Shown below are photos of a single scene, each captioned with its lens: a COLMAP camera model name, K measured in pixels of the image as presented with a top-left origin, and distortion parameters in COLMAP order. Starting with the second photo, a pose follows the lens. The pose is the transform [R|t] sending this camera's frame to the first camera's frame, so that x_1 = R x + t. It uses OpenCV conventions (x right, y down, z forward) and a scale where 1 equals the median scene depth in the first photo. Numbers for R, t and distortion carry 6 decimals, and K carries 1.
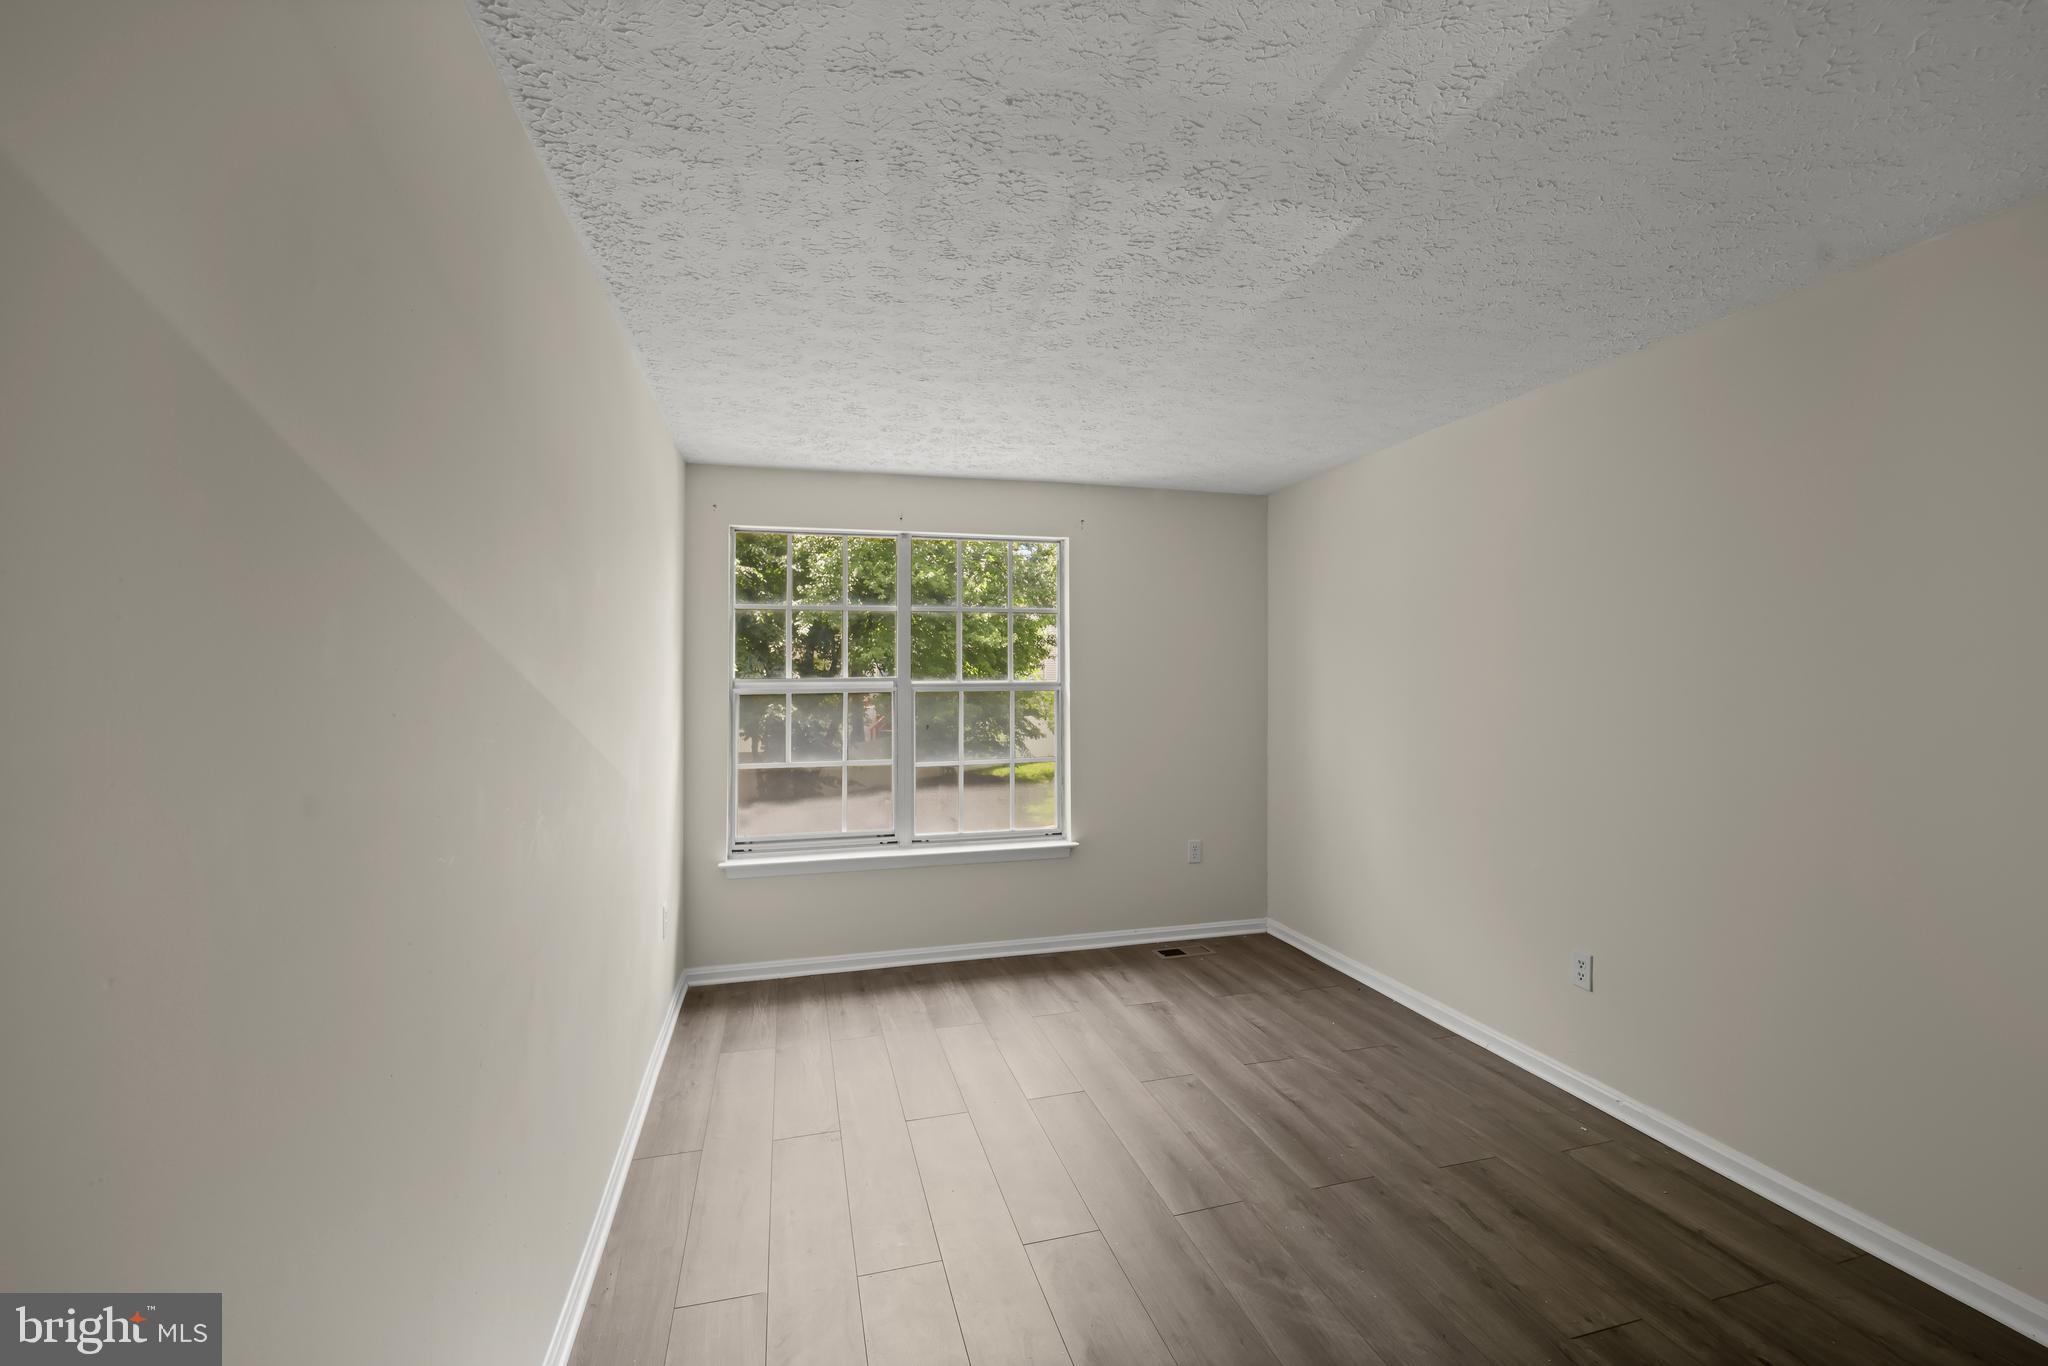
lens RADIAL K [[835.9, 0, 1024.0], [0, 835.9, 683.0], [0, 0, 1]] dist [-0.019161, -0.000296]
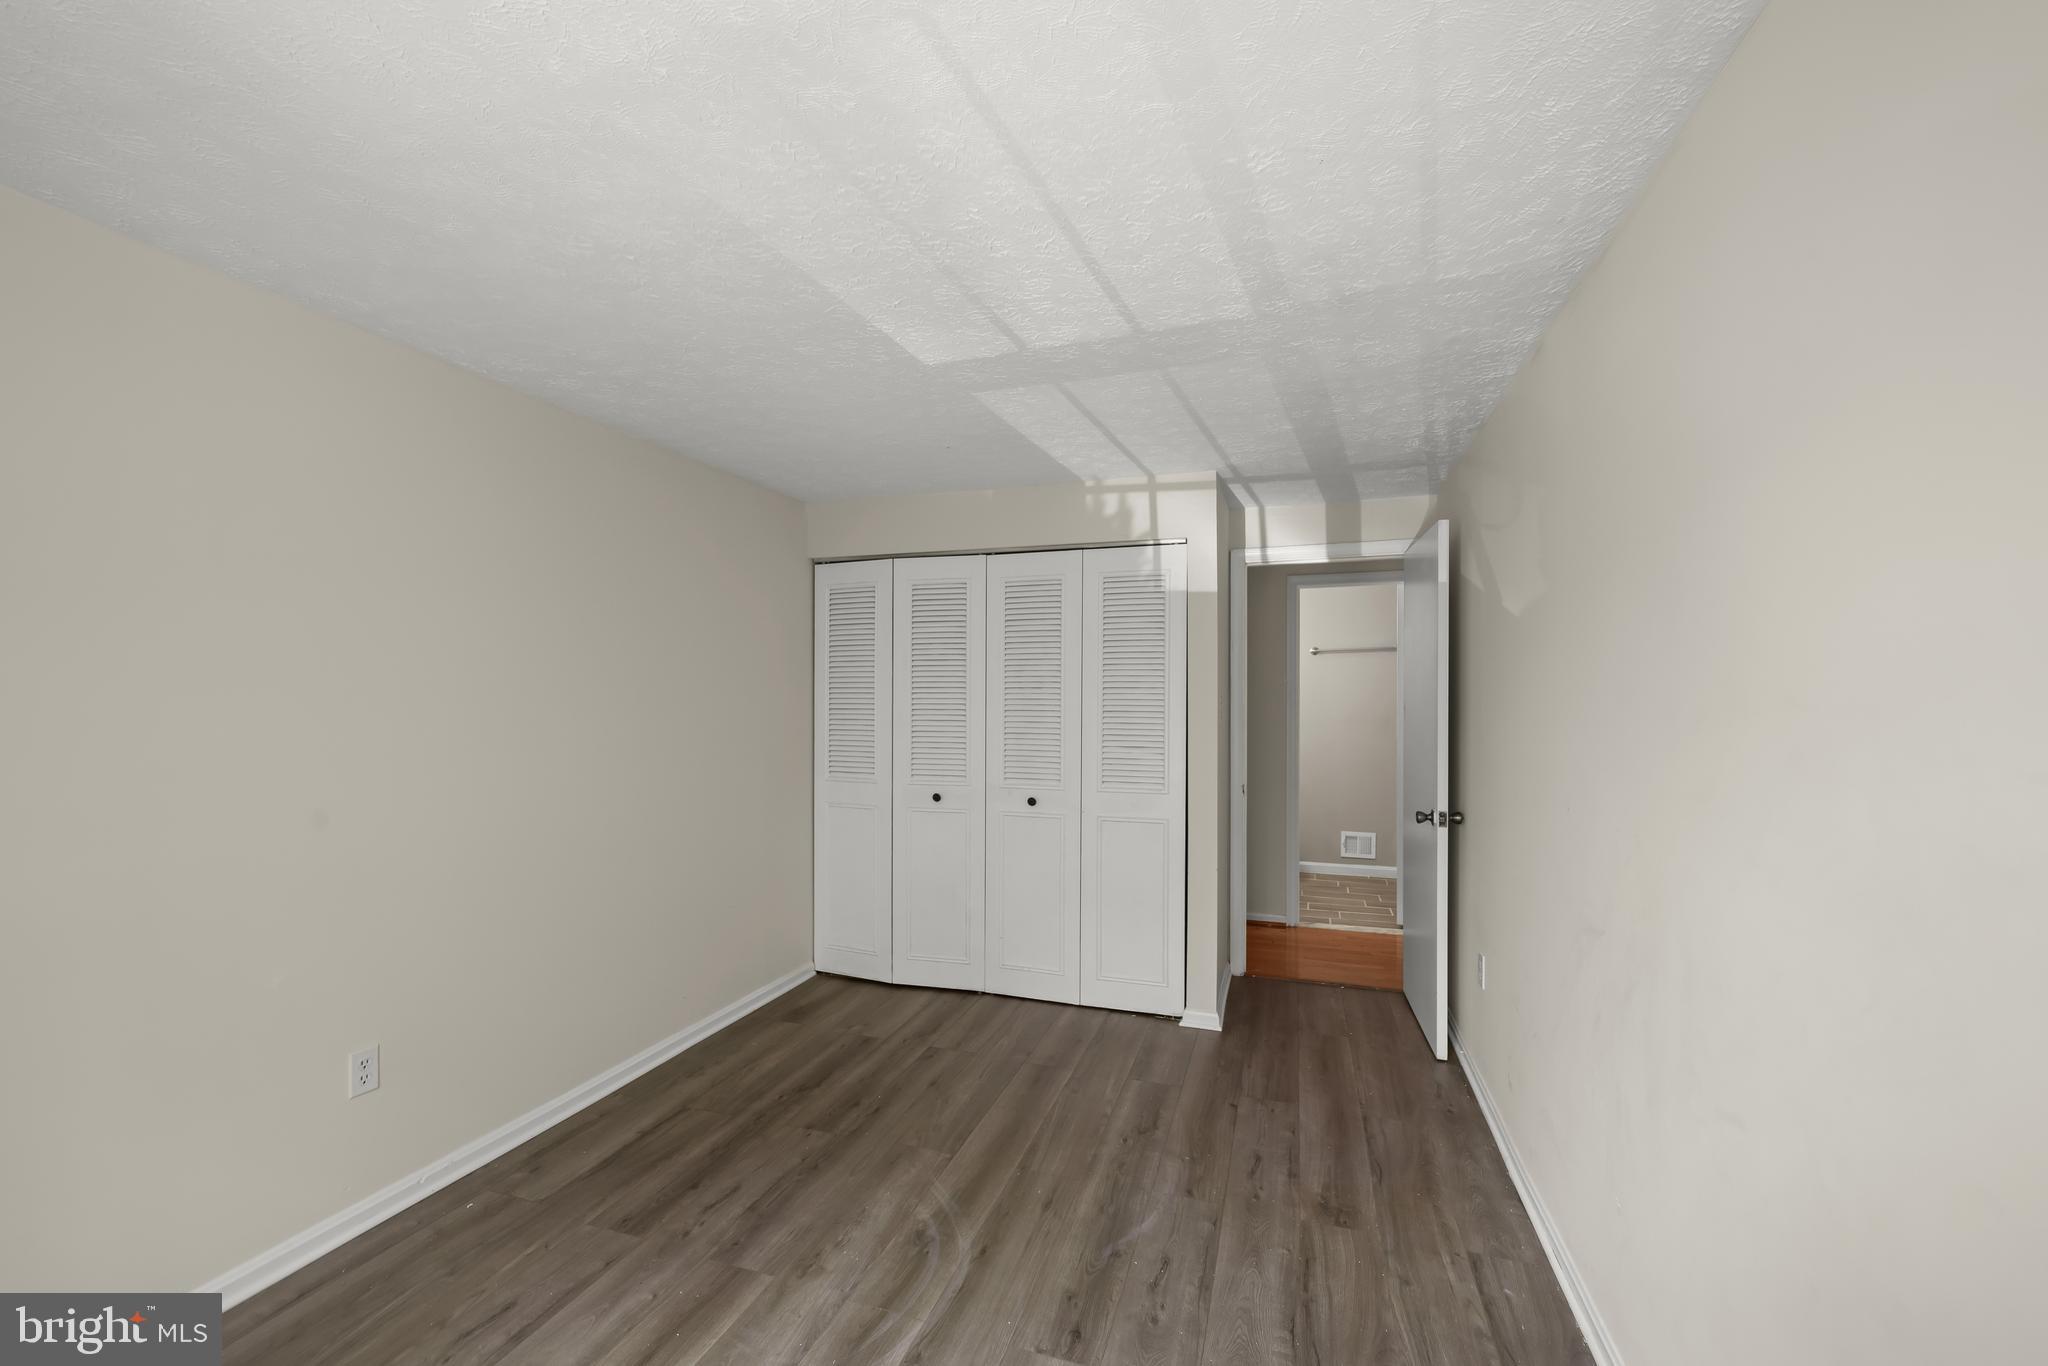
lens RADIAL K [[835.9, 0, 1024.0], [0, 835.9, 683.0], [0, 0, 1]] dist [-0.019161, -0.000296]
pose [[-0.835181, 0.023527, 0.549472, -0.391113], [0.016231, 0.999704, -0.018134, -0.006318], [-0.549735, -0.006227, -0.835316, 1.653481]]
